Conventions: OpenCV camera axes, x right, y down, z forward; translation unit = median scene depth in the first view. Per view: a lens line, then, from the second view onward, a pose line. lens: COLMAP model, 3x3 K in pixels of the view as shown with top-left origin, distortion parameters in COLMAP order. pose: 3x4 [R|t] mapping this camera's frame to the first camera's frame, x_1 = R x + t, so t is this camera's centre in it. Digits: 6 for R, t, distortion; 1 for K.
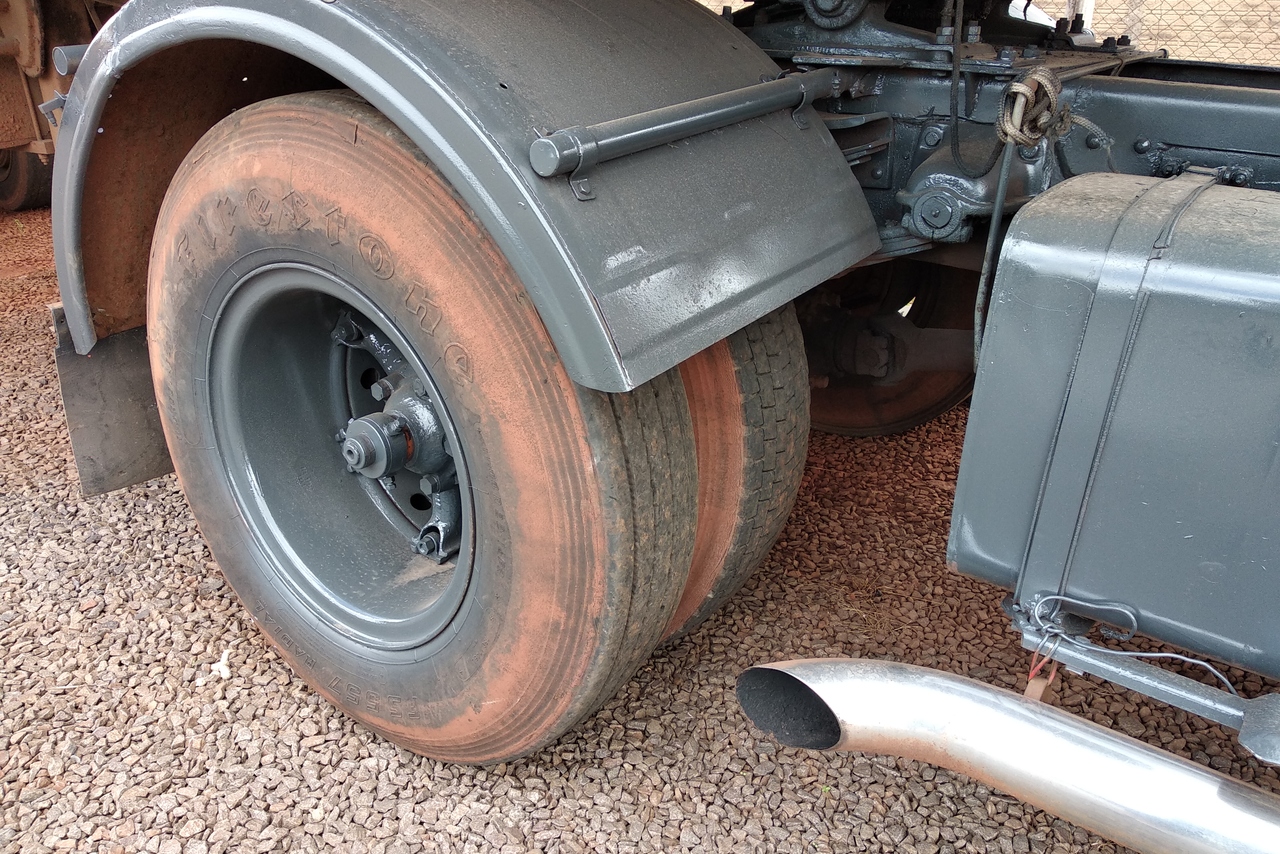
lens RADIAL K [[967.7, 0, 631.1], [0, 967.7, 424.7], [0, 0, 1]] dist [0.085757, -0.127698]
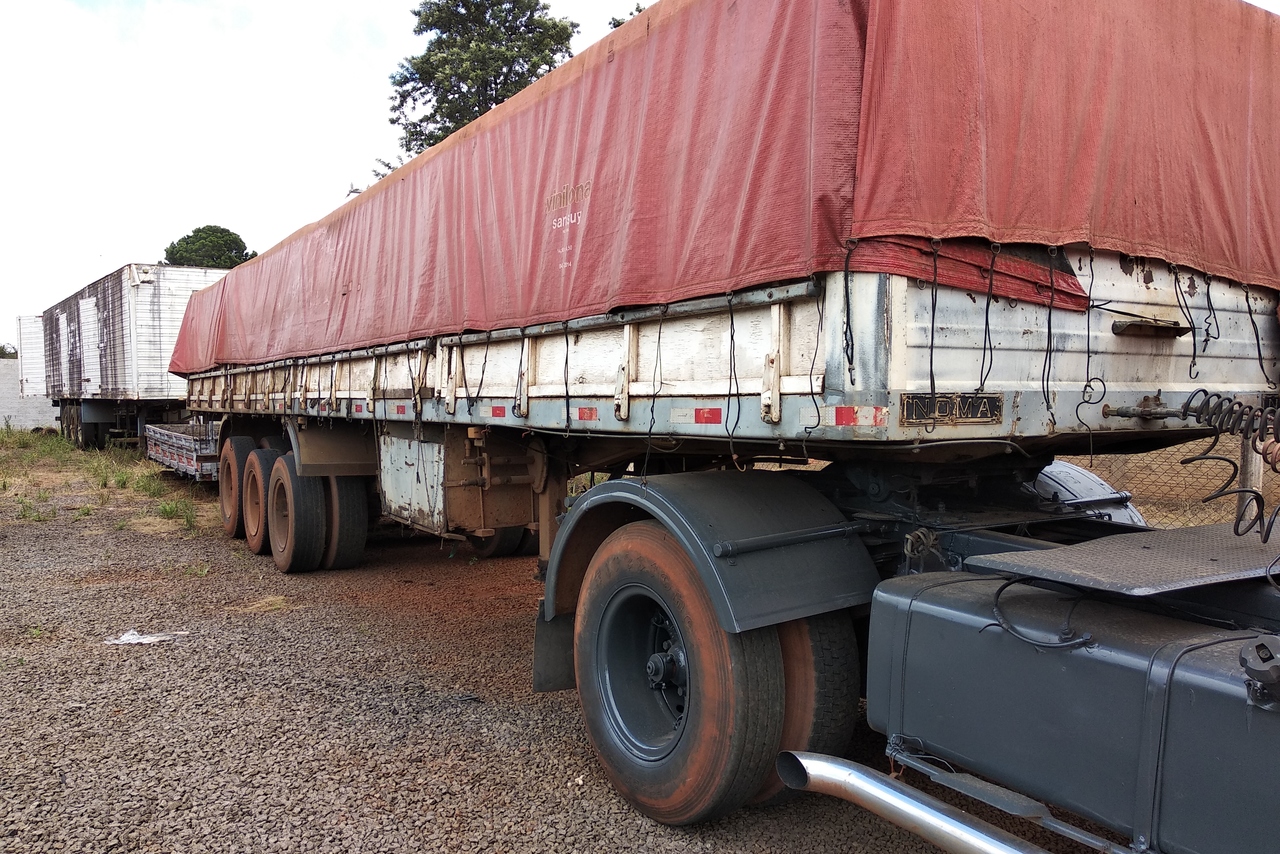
lens RADIAL K [[967.7, 0, 631.1], [0, 967.7, 424.7], [0, 0, 1]] dist [0.085757, -0.127698]
pose [[0.931571, 0.016574, -0.363182, 0.514194], [-0.149771, 0.927751, -0.341828, 0.296173], [0.331277, 0.372832, 0.866748, -1.261845]]
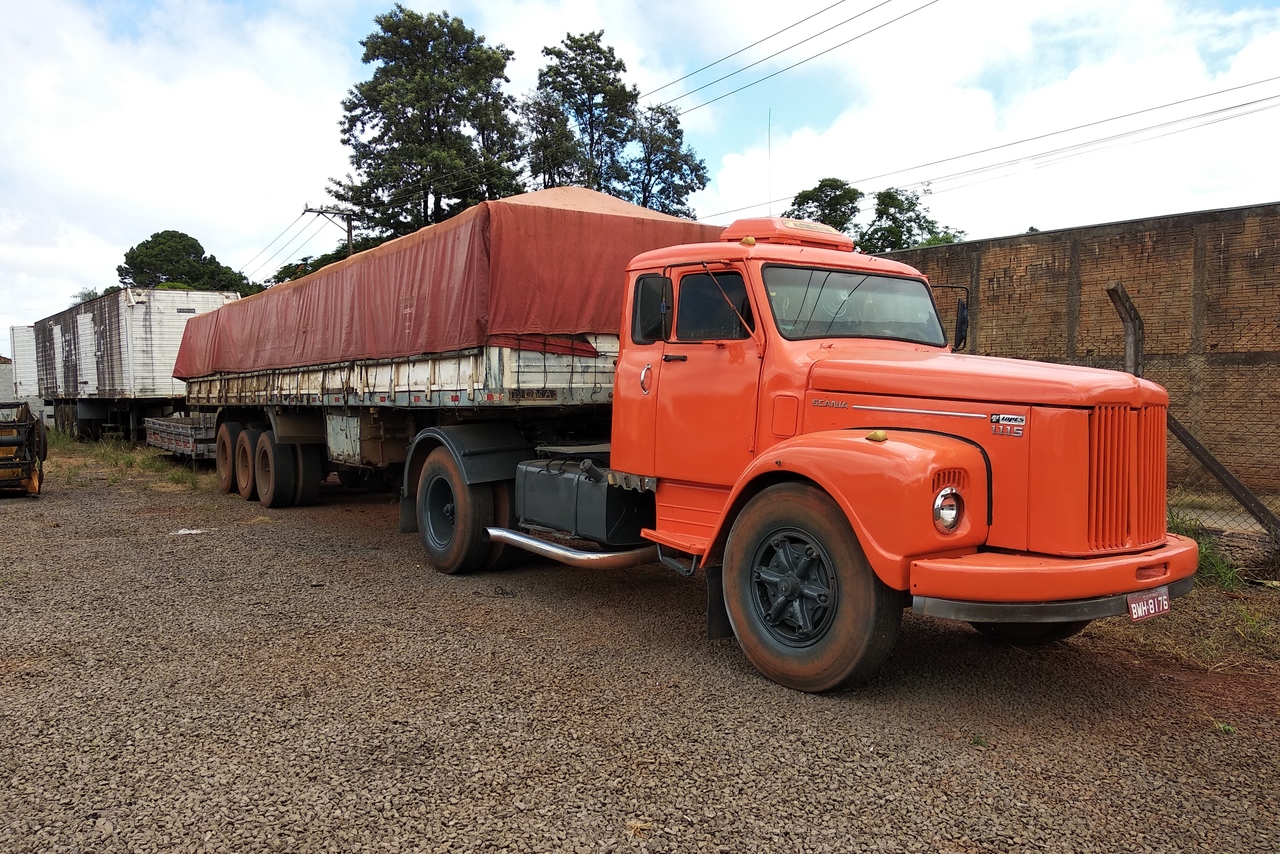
lens RADIAL K [[967.7, 0, 631.1], [0, 967.7, 424.7], [0, 0, 1]] dist [0.085757, -0.127698]
pose [[0.944923, 0.005473, -0.327248, 2.448813], [-0.123471, 0.931943, -0.340937, 1.300250], [0.303110, 0.362565, 0.881289, -3.587864]]
